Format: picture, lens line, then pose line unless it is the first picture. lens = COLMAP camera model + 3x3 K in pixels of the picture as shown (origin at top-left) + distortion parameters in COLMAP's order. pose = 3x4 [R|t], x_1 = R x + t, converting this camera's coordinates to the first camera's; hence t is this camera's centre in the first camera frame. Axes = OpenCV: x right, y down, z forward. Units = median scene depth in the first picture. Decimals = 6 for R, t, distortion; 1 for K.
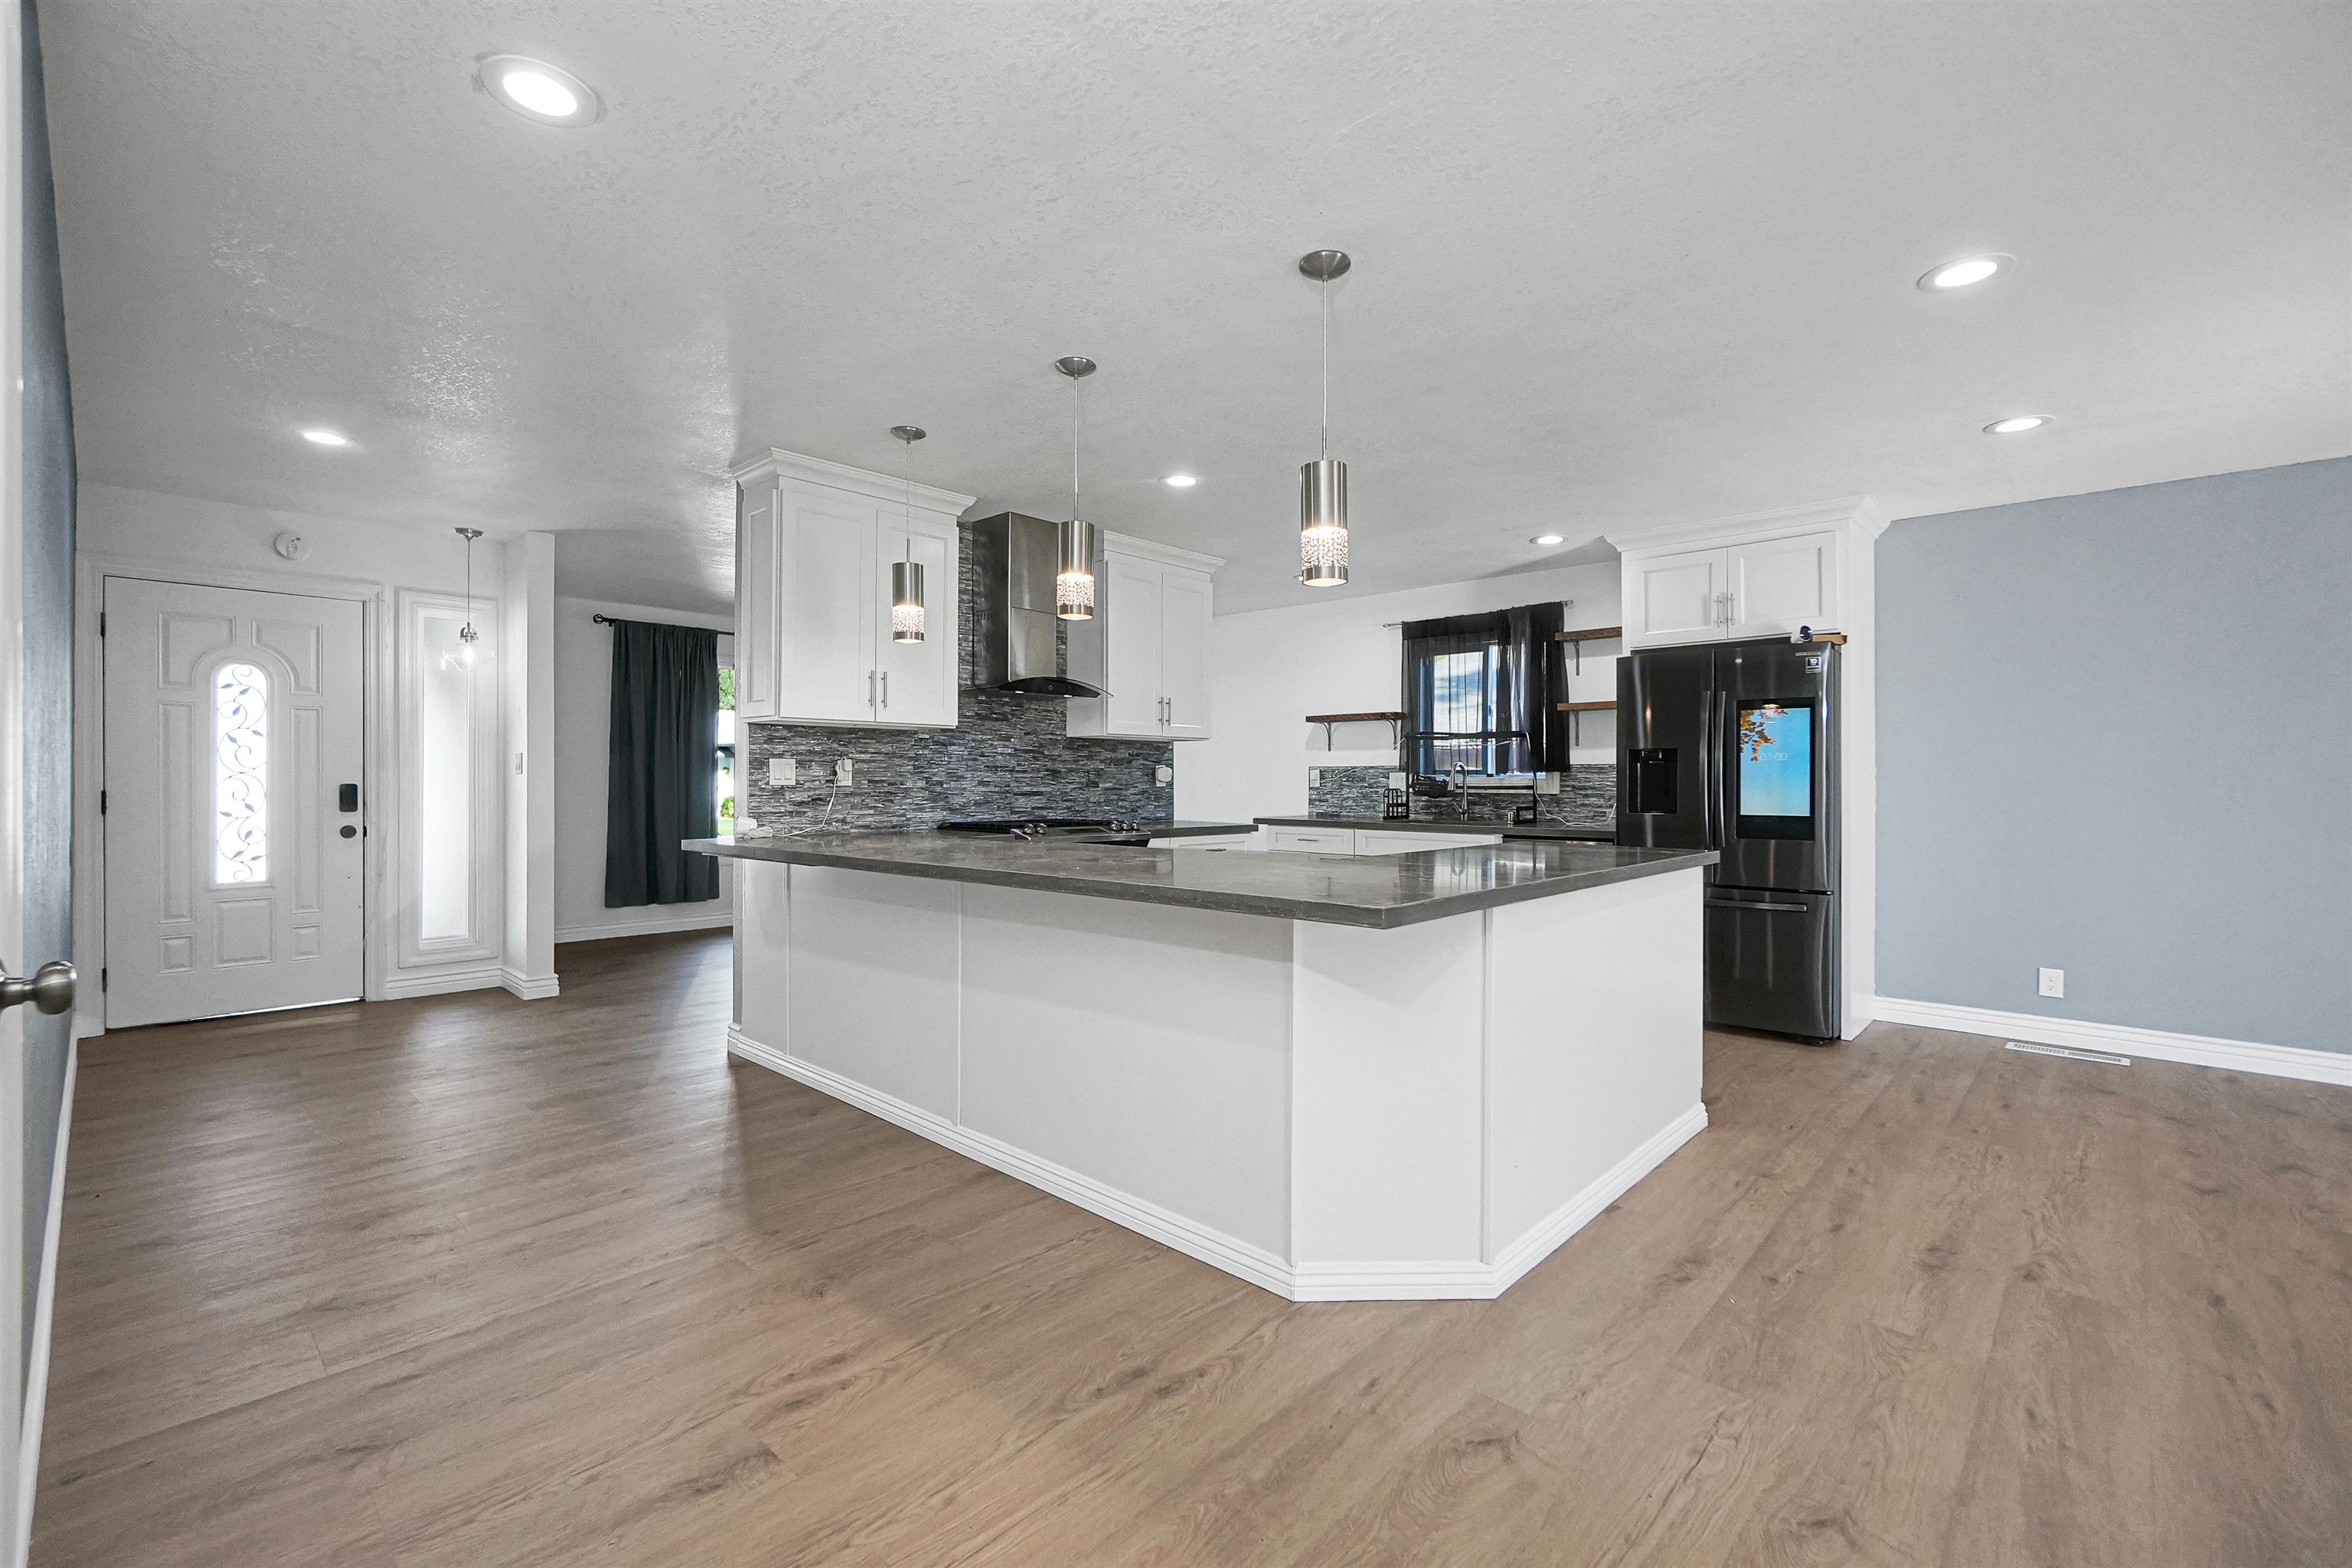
lens RADIAL K [[1024.3, 0, 1170.4], [0, 1024.3, 776.3], [0, 0, 1]] dist [-0.009360, 0.004974]
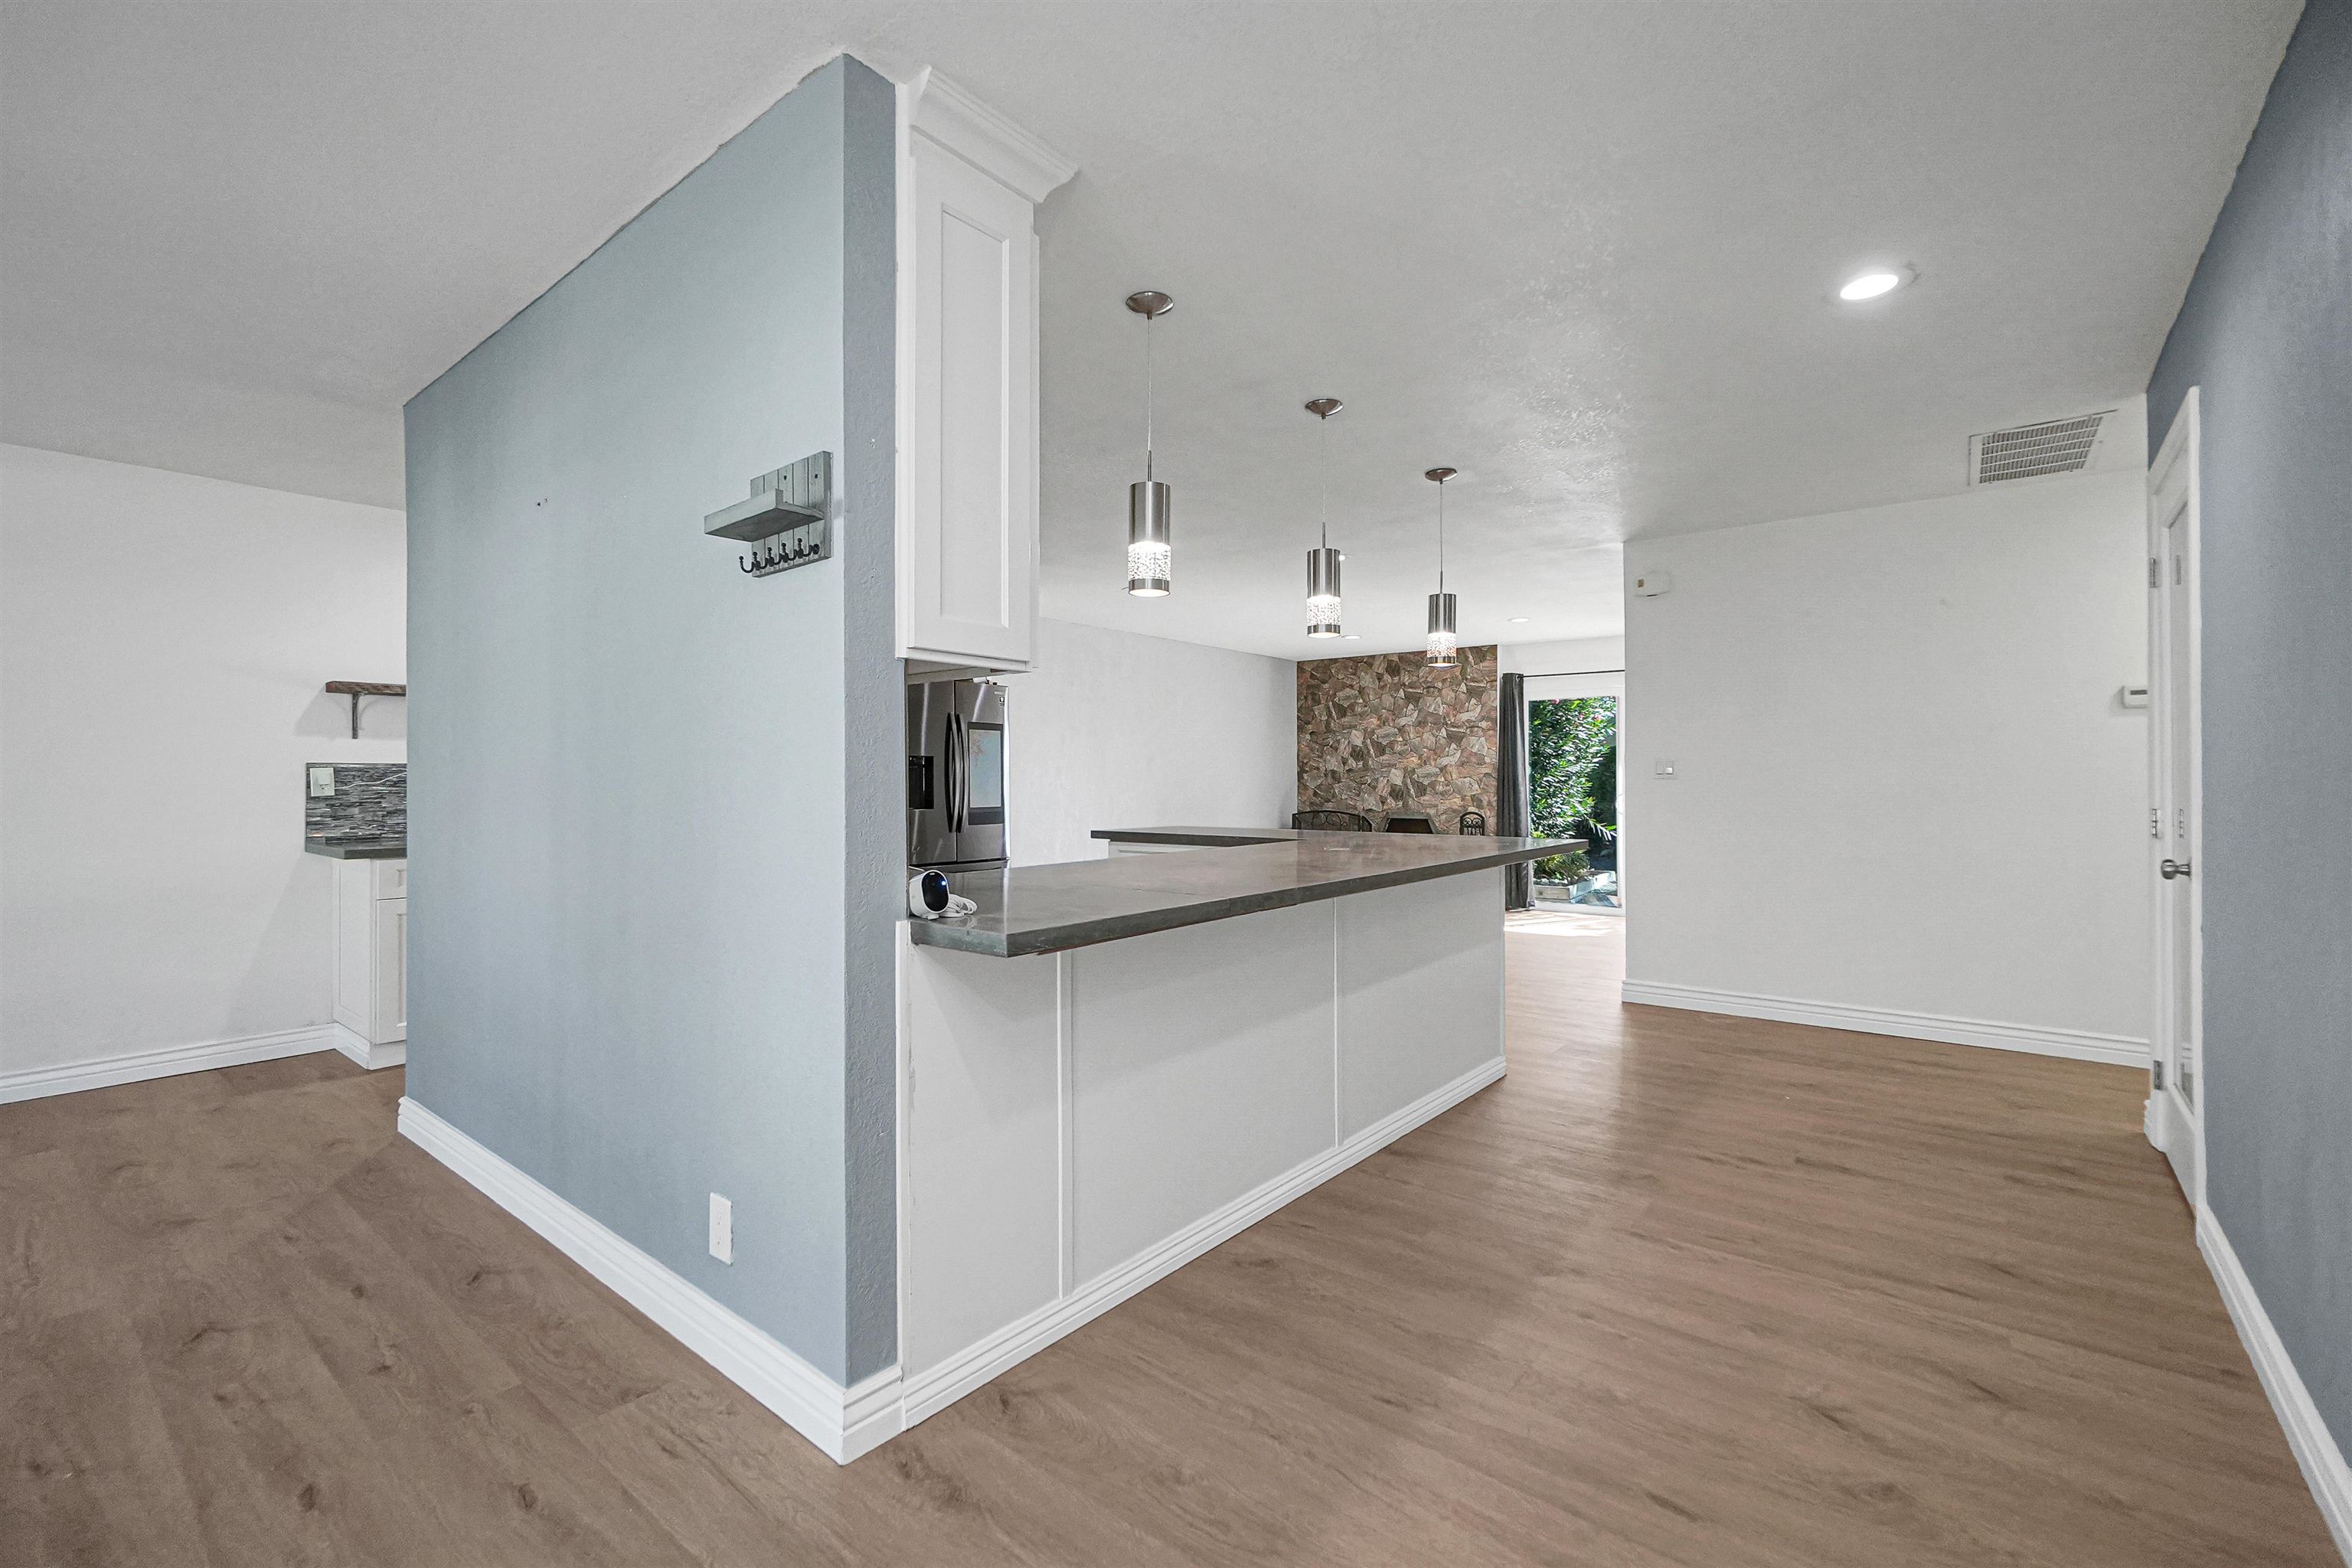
lens RADIAL K [[1024.3, 0, 1154.3], [0, 1024.3, 782.1], [0, 0, 1]] dist [-0.009360, 0.004974]
pose [[-0.070612, -0.006400, 0.997483, -0.787624], [-0.000221, 0.999979, 0.006400, -0.003474], [-0.997504, 0.000232, -0.070612, 0.848209]]
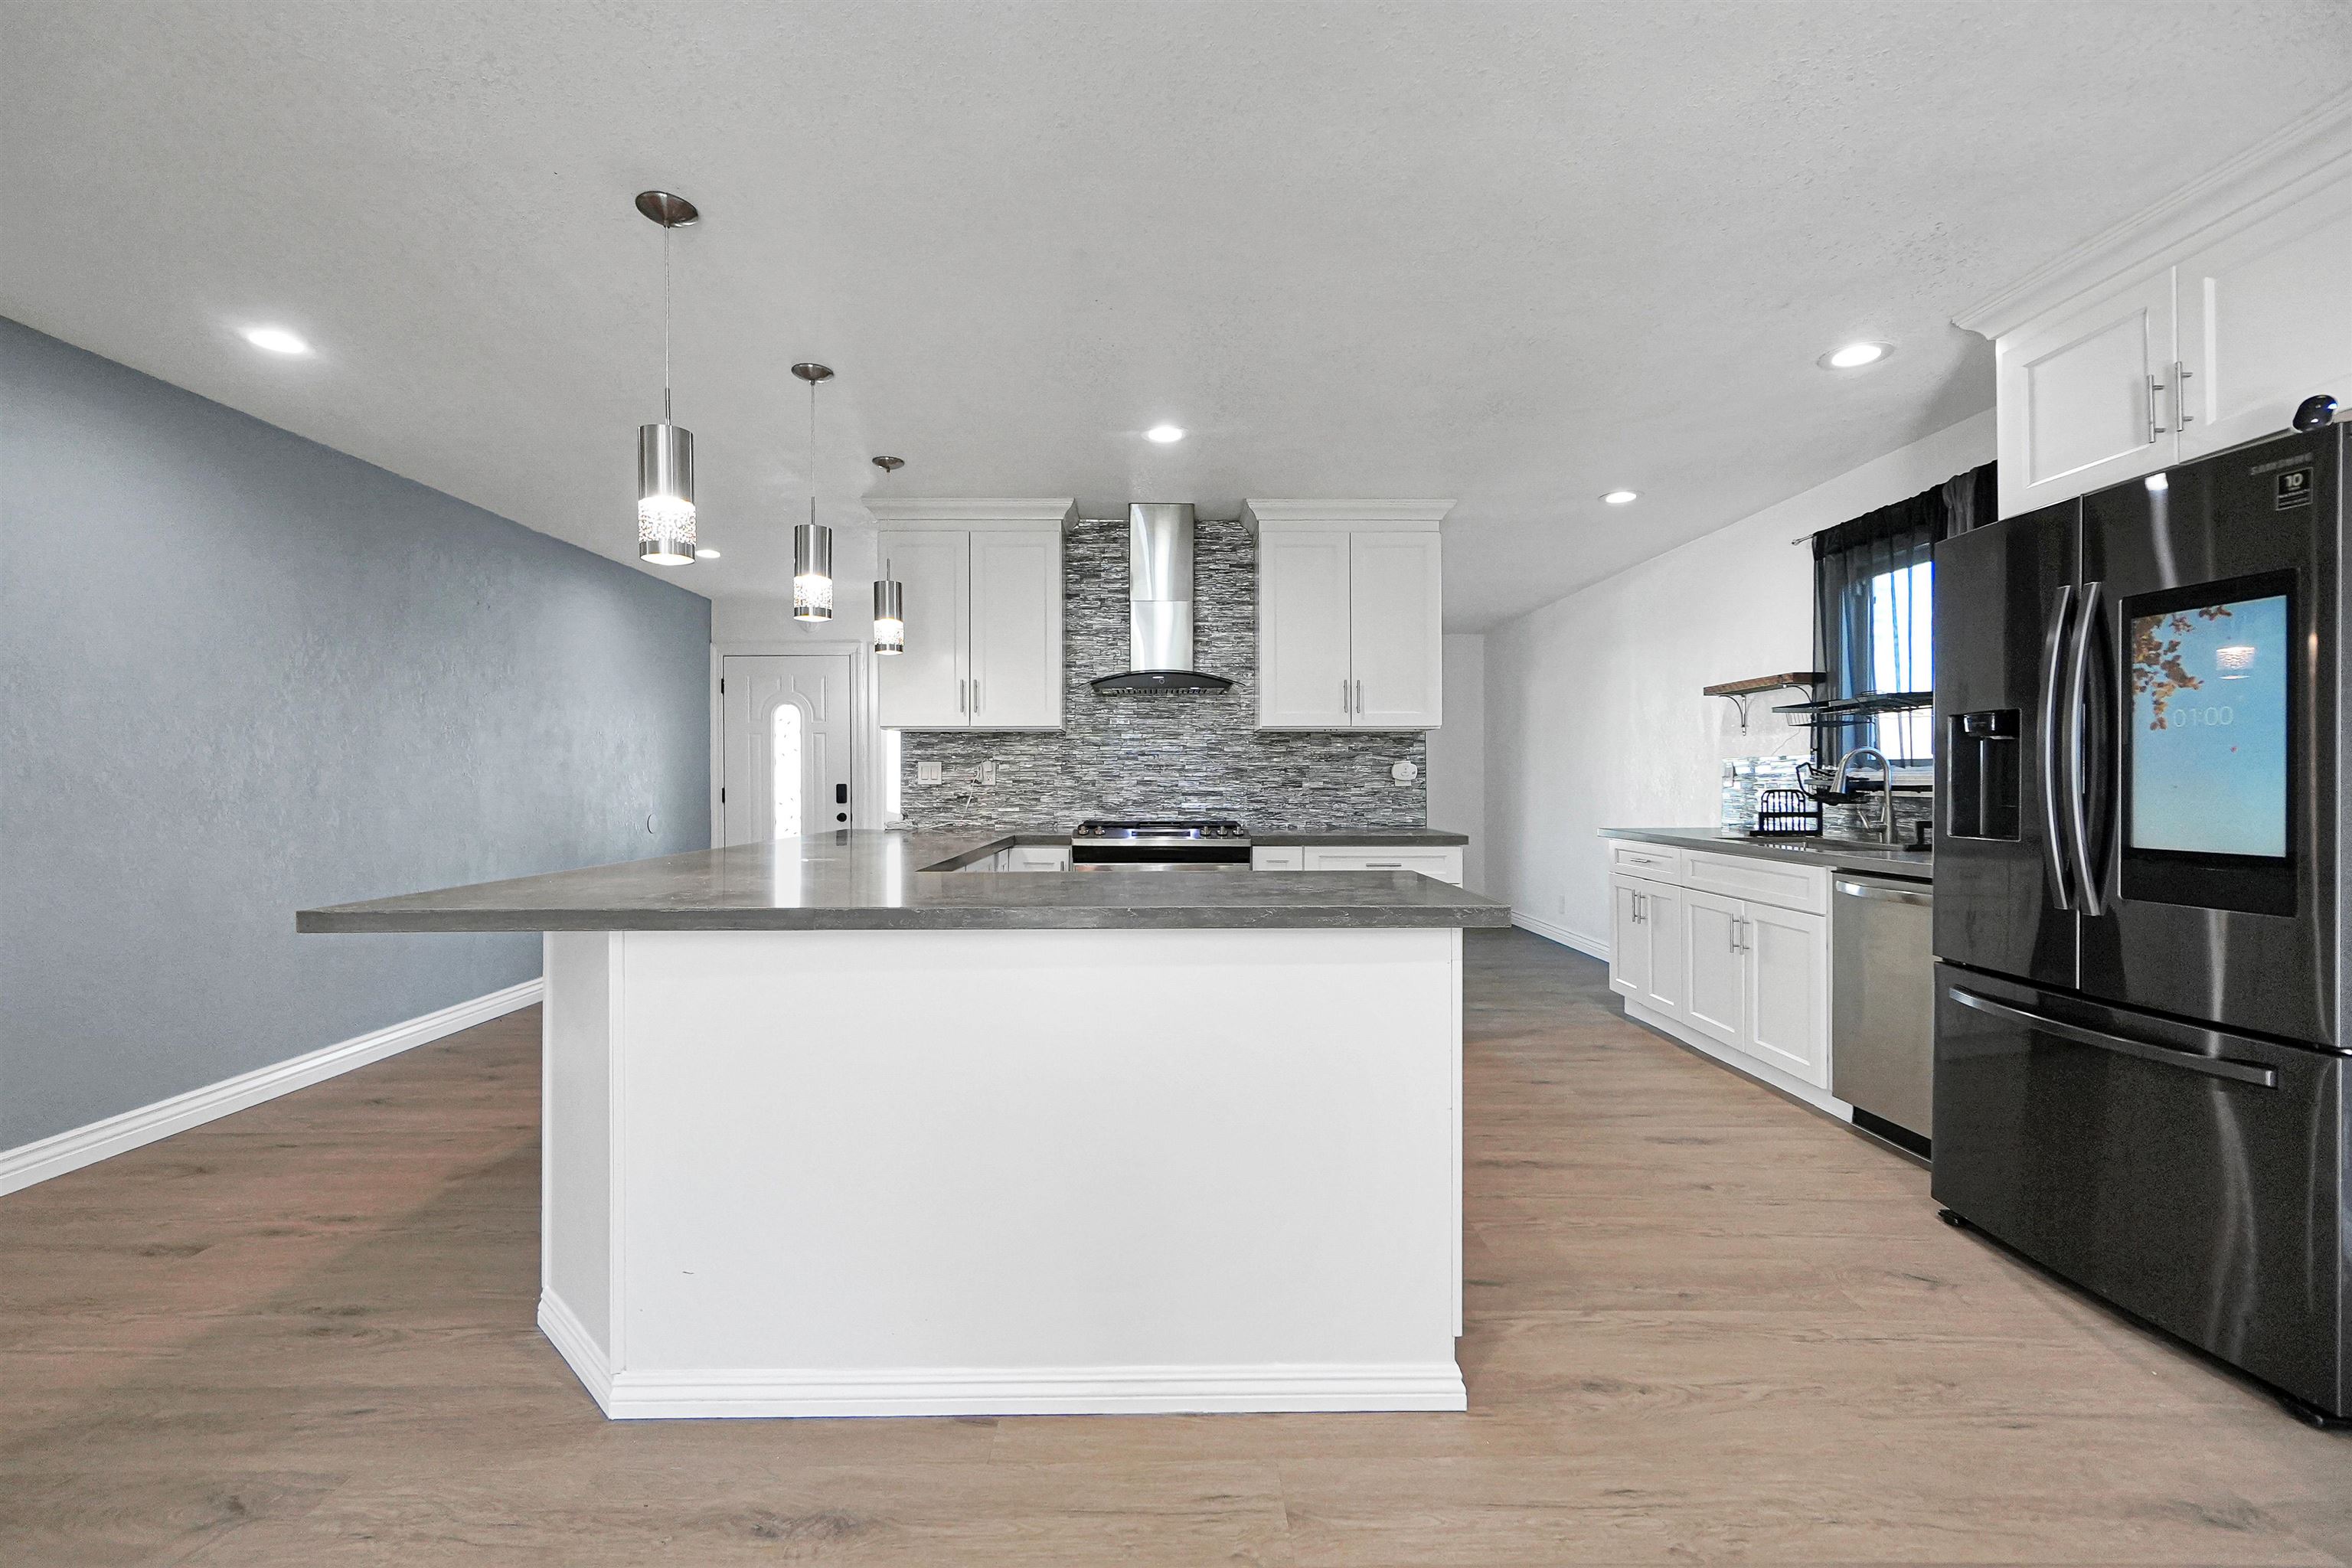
lens RADIAL K [[1024.3, 0, 1168.0], [0, 1024.3, 767.7], [0, 0, 1]] dist [-0.009360, 0.004974]
pose [[0.689489, -0.012784, -0.724183, 0.597094], [0.006316, 0.999912, -0.011638, 0.004530], [0.724268, 0.003451, 0.689509, 0.375441]]
